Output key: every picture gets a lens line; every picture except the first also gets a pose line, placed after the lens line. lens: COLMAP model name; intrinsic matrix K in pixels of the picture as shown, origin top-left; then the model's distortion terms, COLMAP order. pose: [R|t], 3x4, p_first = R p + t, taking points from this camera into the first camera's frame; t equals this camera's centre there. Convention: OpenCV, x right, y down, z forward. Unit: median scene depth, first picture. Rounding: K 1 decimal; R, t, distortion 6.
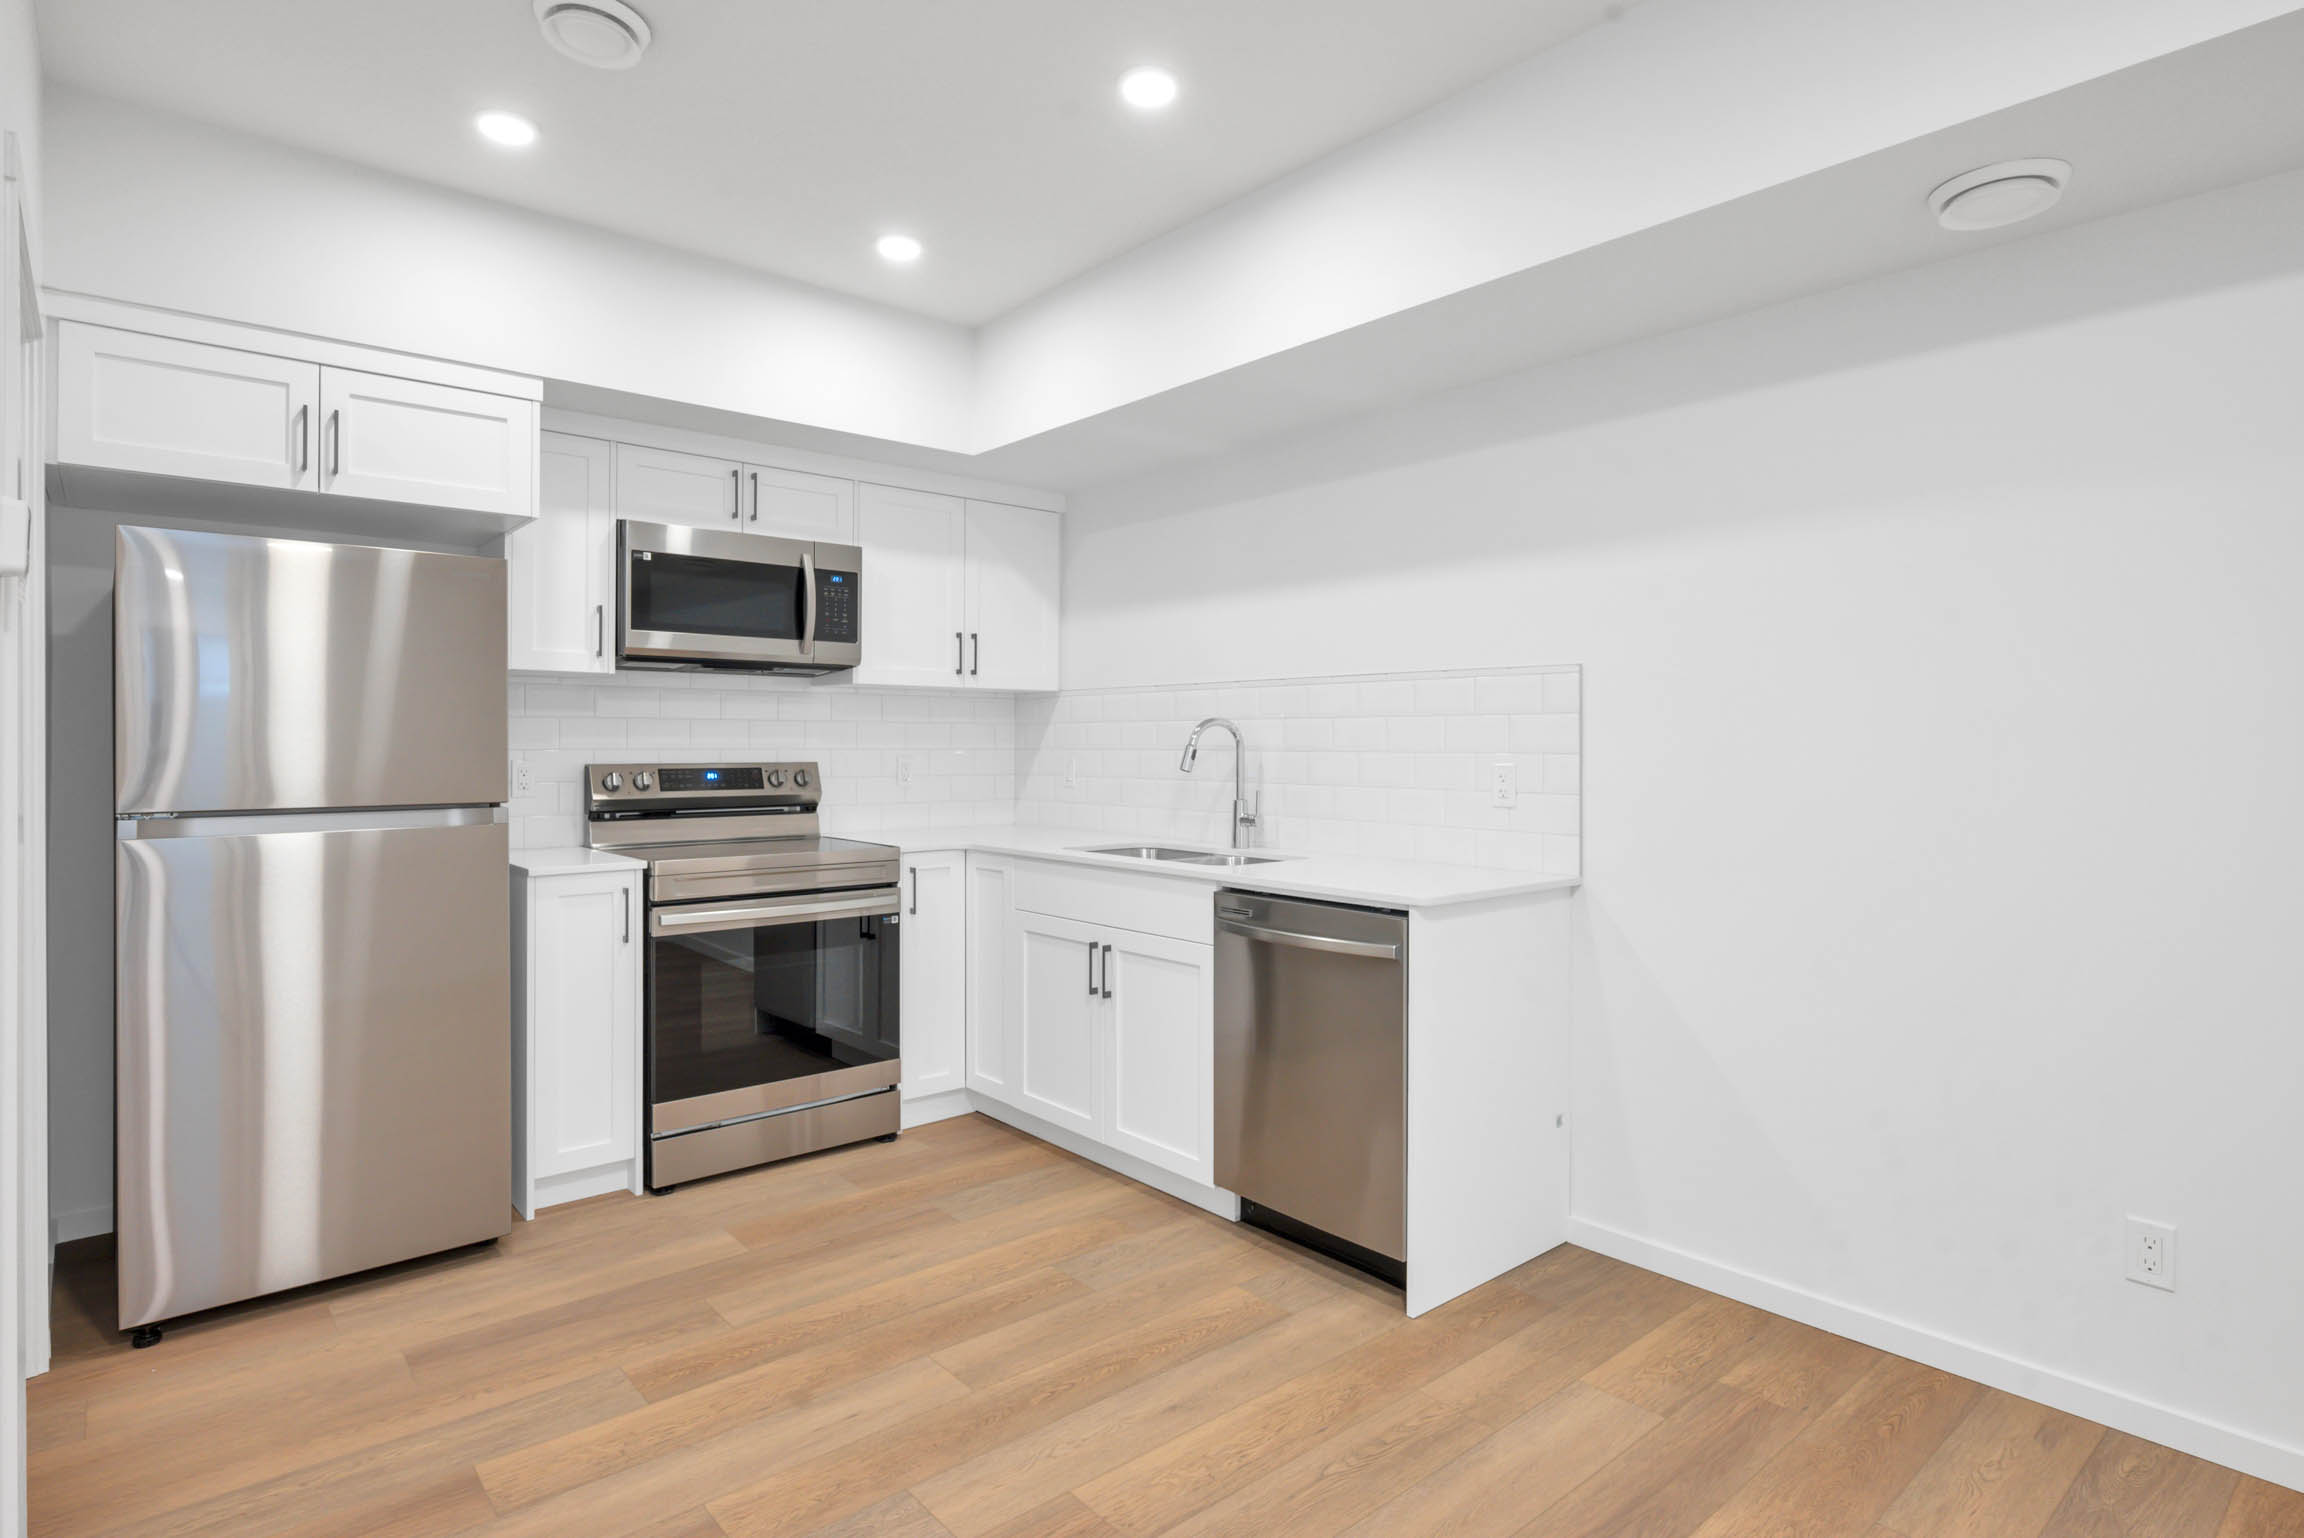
lens RADIAL K [[1196.2, 0, 1161.3], [0, 1196.2, 741.4], [0, 0, 1]] dist [-0.000054, -0.001354]
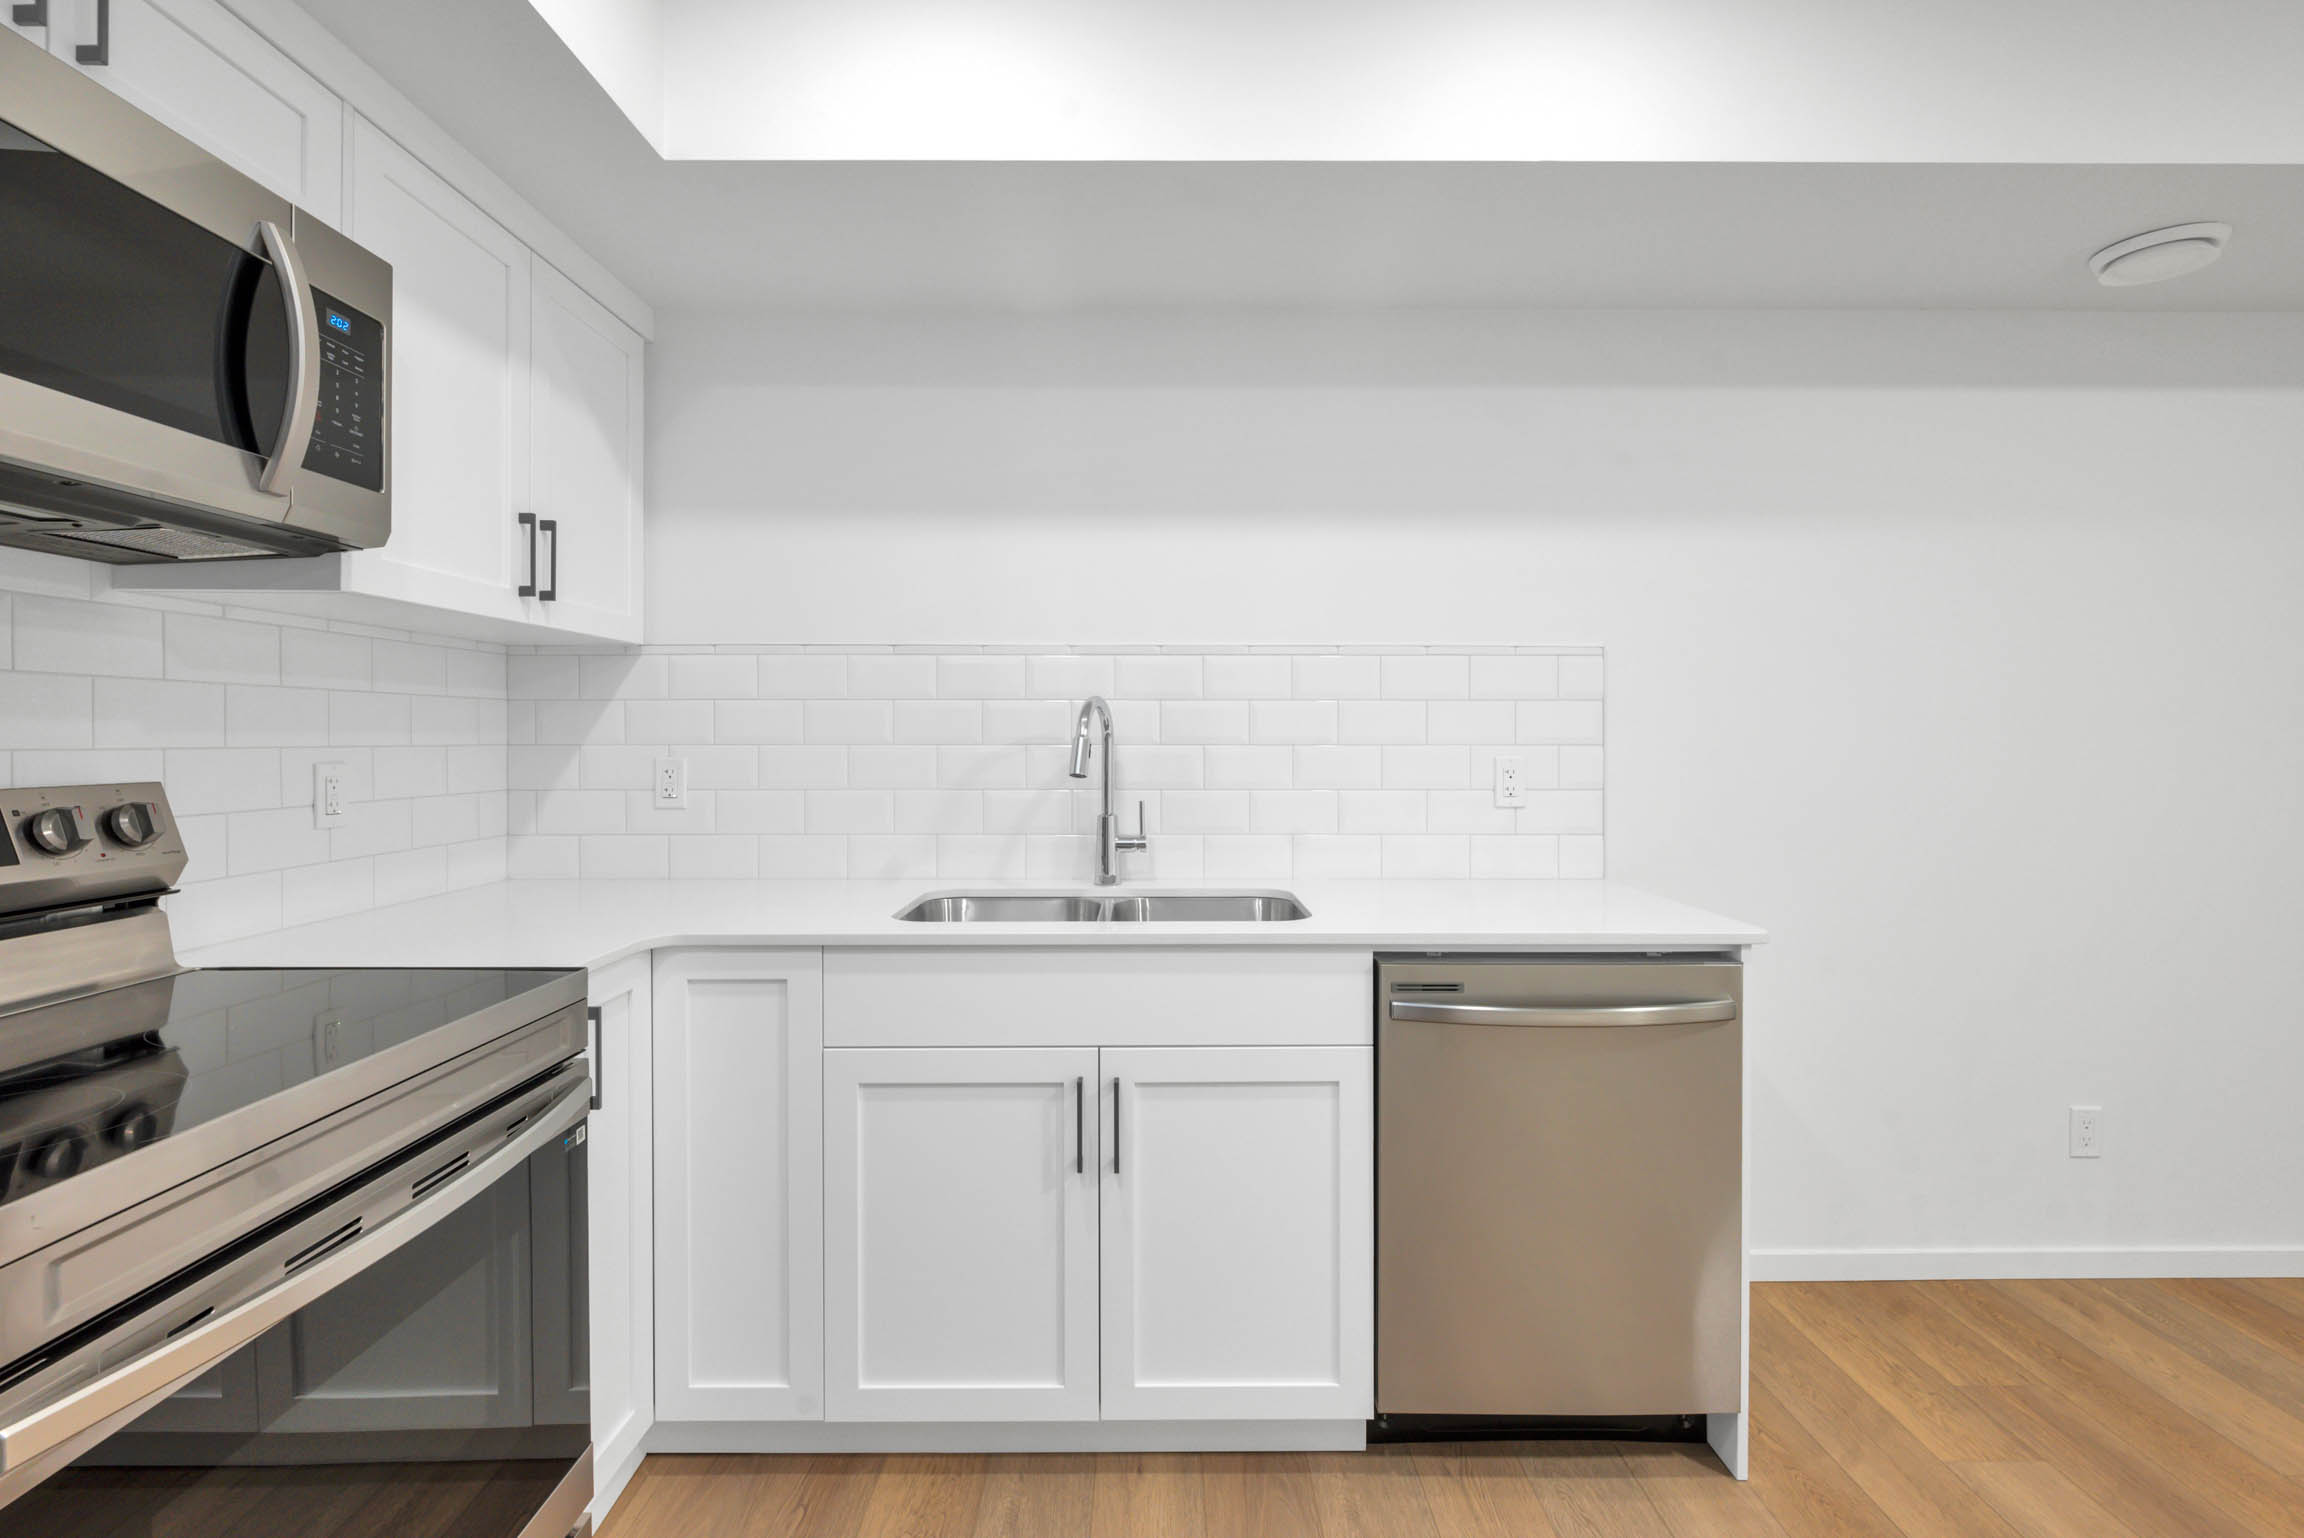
lens RADIAL K [[1016.5, 0, 1161.2], [0, 1016.5, 744.4], [0, 0, 1]] dist [-0.002670, 0.000624]
pose [[0.654012, -0.007582, 0.756446, -0.438983], [0.000183, 0.999951, 0.009865, 0.002139], [-0.756484, -0.006313, 0.653981, 0.718963]]
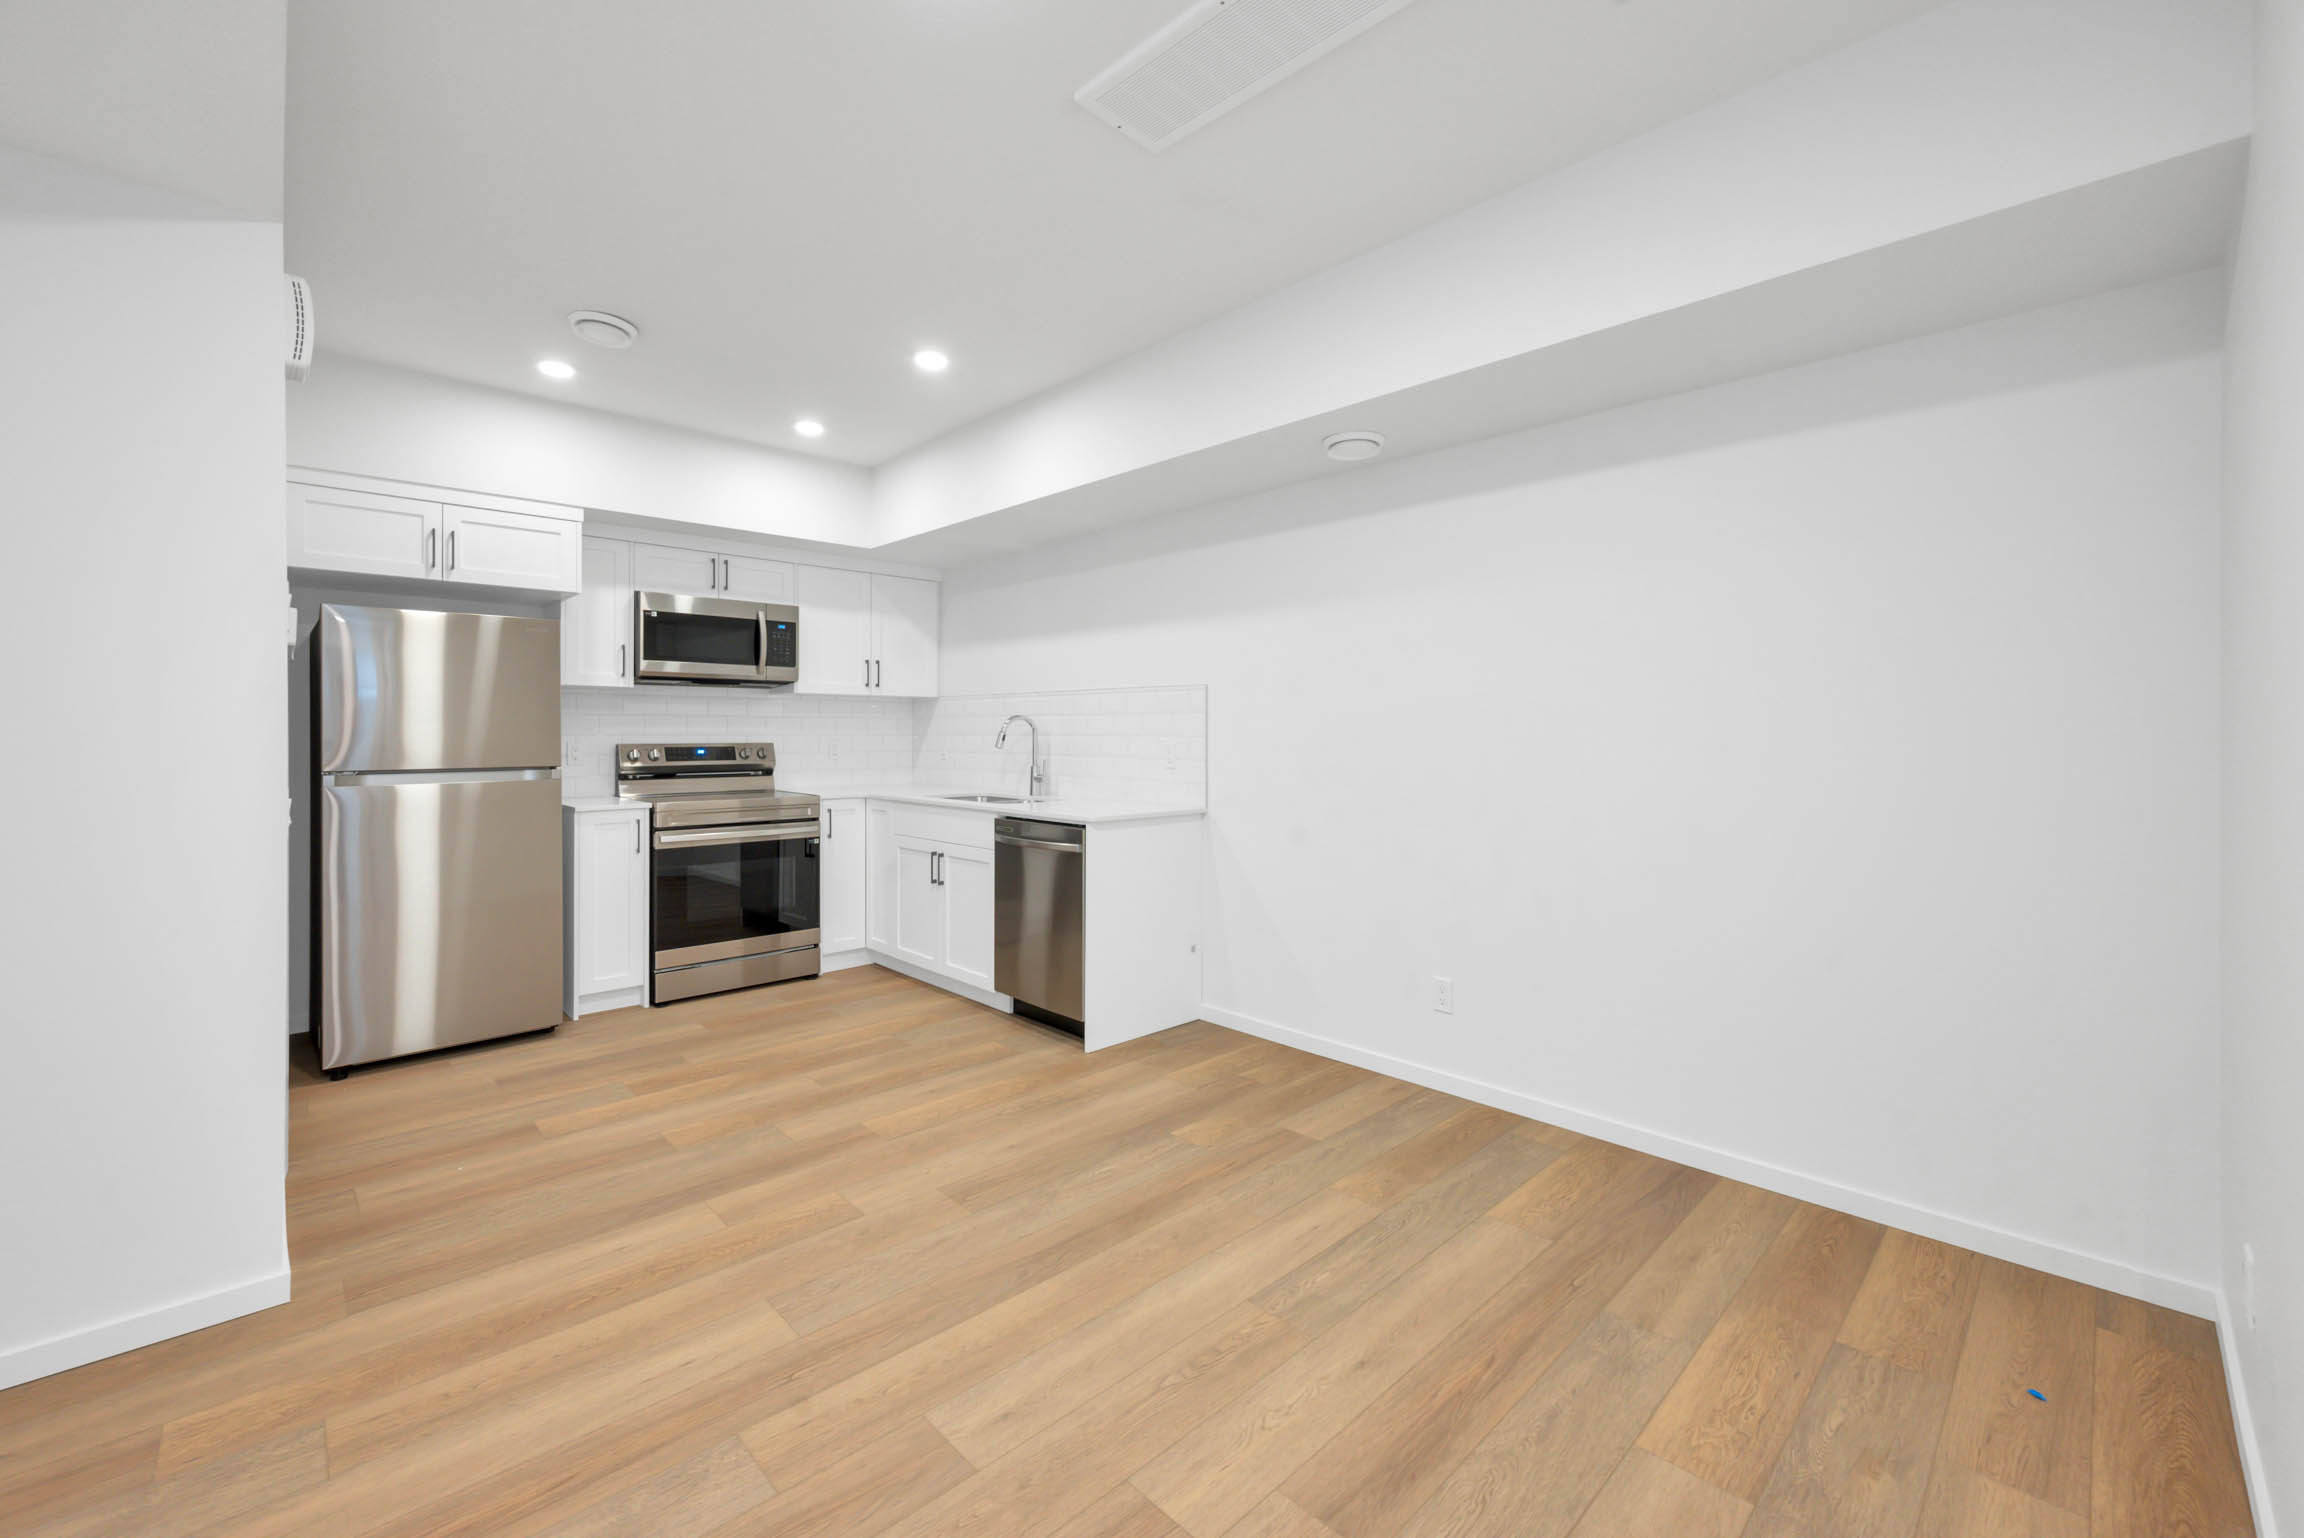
lens RADIAL K [[927.2, 0, 1167.0], [0, 927.2, 733.4], [0, 0, 1]] dist [0.000186, -0.000690]
pose [[0.998247, -0.001106, 0.059179, 0.206647], [0.001021, 0.999998, 0.001476, 0.004697], [-0.059180, -0.001413, 0.998246, -0.317864]]
